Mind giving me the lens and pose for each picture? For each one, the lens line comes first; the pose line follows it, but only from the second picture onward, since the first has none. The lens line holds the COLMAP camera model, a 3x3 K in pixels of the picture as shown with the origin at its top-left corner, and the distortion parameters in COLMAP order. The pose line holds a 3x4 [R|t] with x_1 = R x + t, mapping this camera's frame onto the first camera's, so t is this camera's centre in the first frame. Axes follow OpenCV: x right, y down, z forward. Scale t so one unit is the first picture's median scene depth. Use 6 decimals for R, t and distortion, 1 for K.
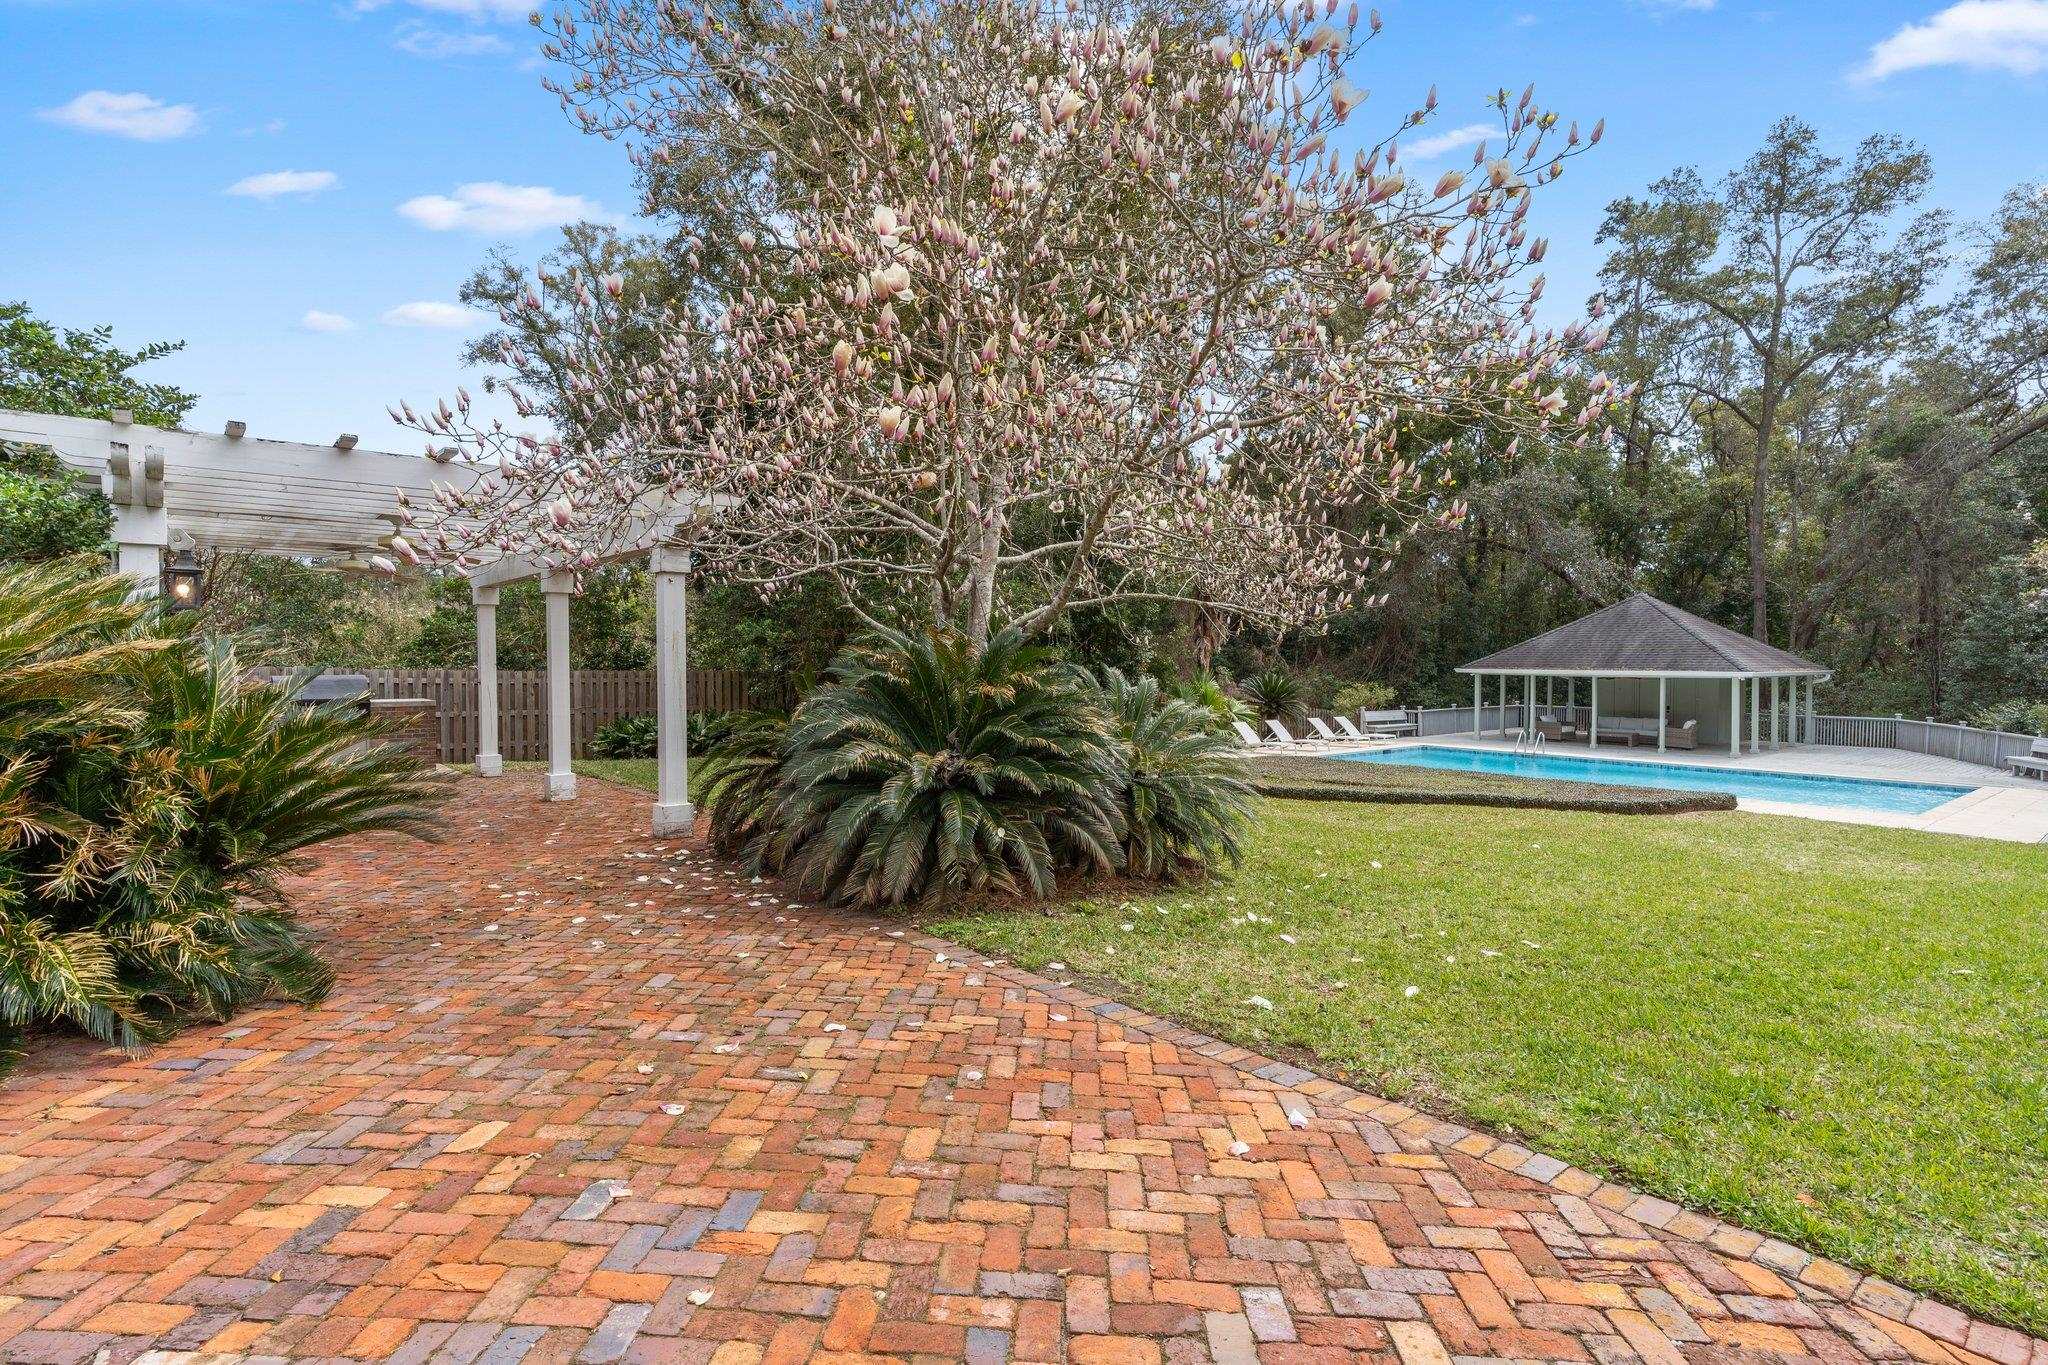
lens RADIAL K [[985.9, 0, 1024.0], [0, 985.9, 682.5], [0, 0, 1]] dist [0.002000, 0.000487]
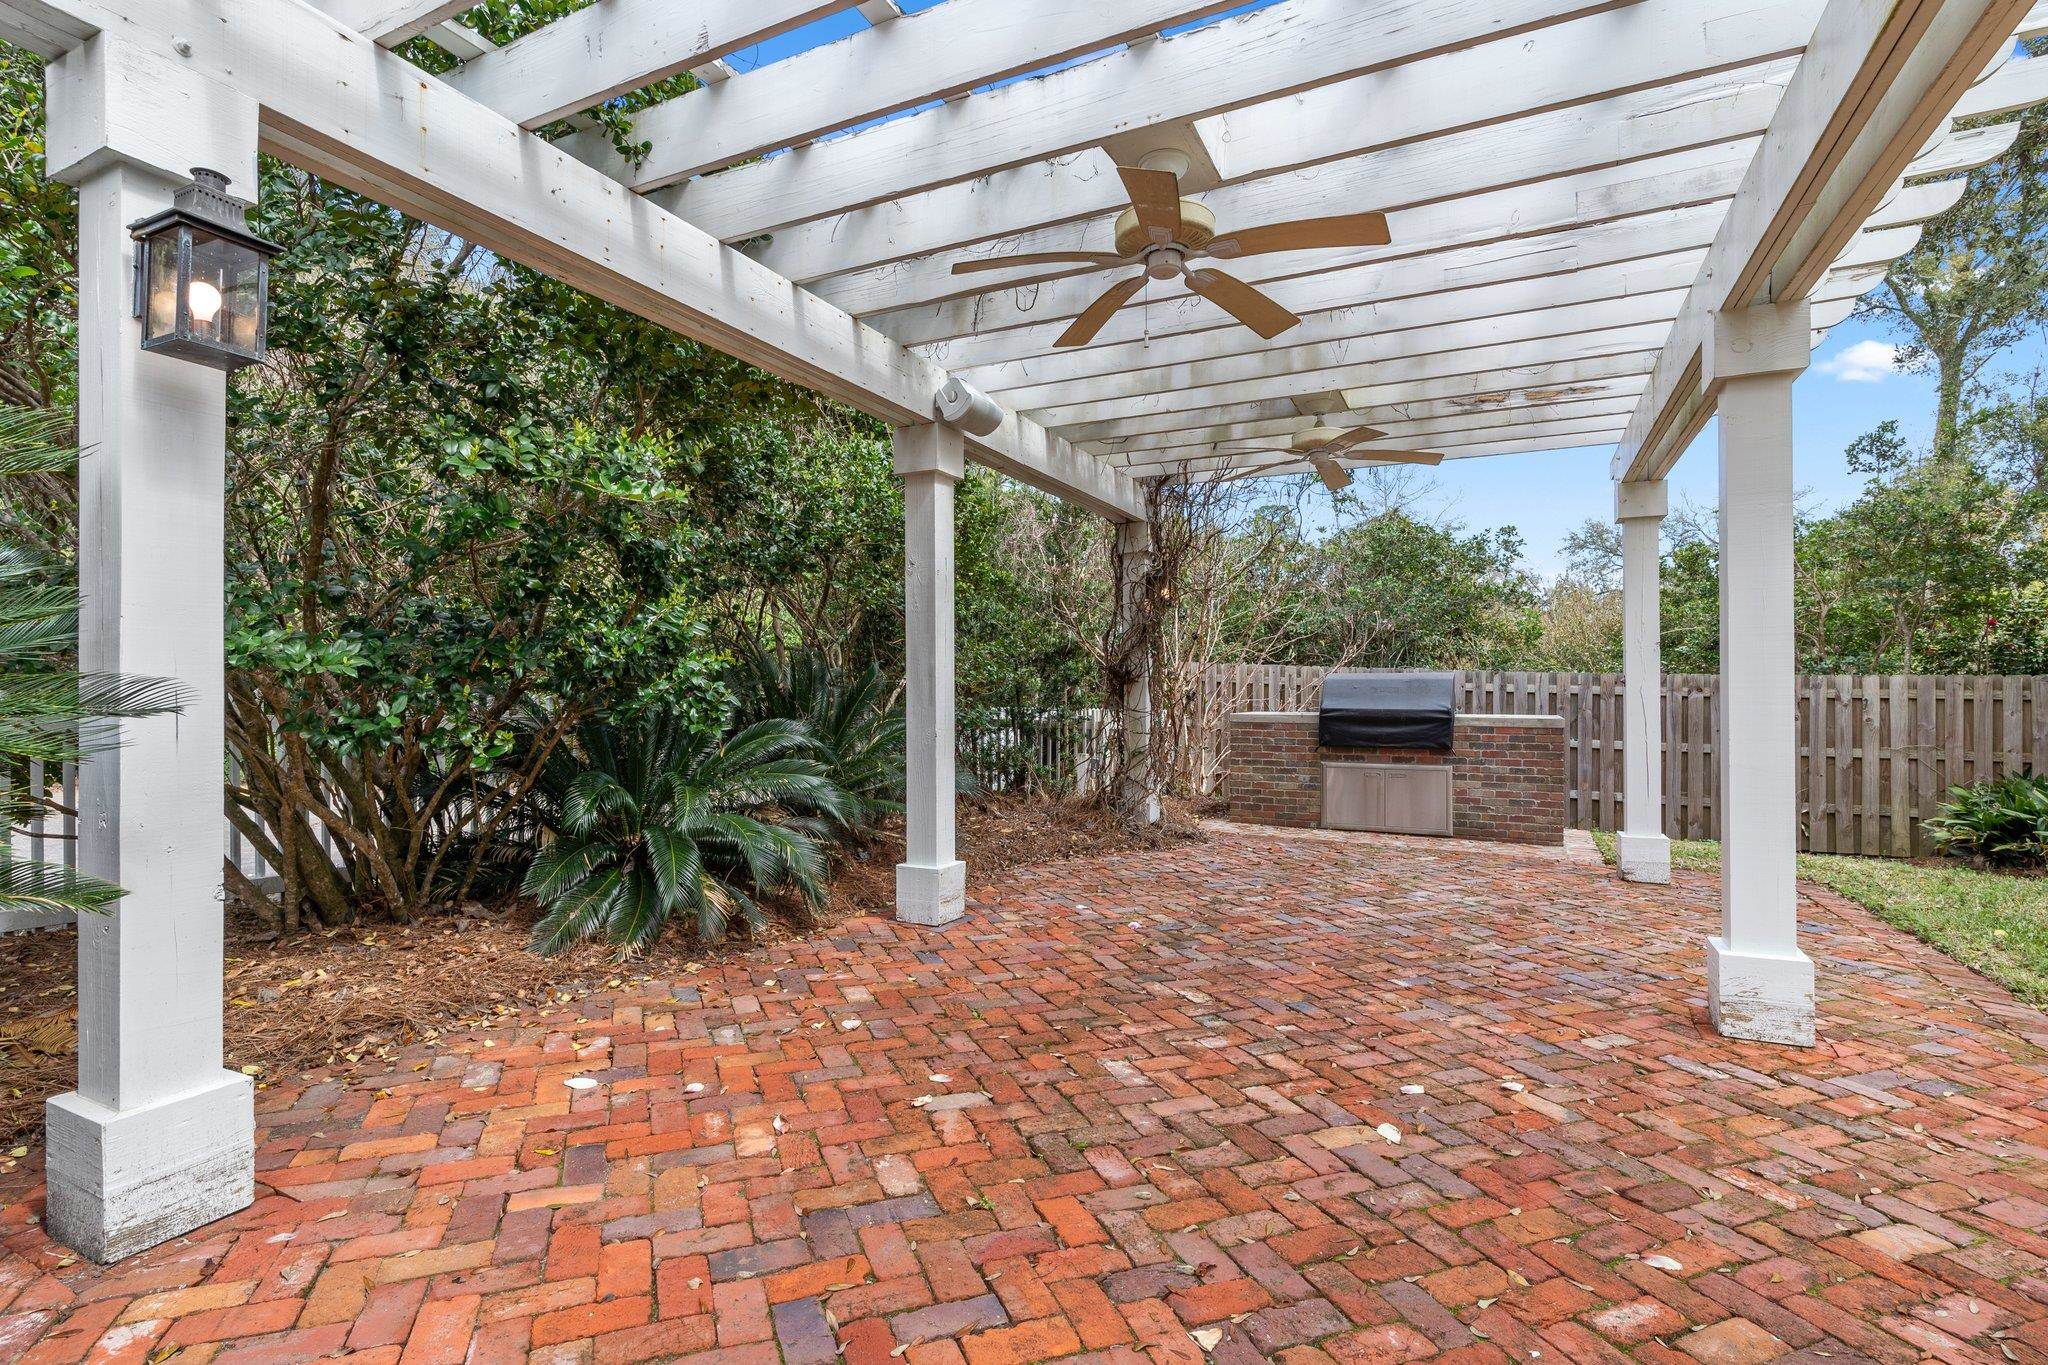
lens RADIAL K [[985.9, 0, 1024.0], [0, 985.9, 682.5], [0, 0, 1]] dist [0.002000, 0.000487]
pose [[0.388501, -0.011598, -0.921375, -0.176522], [-0.018790, 0.999613, -0.020506, 0.013161], [0.921257, 0.025279, 0.388133, 0.429668]]
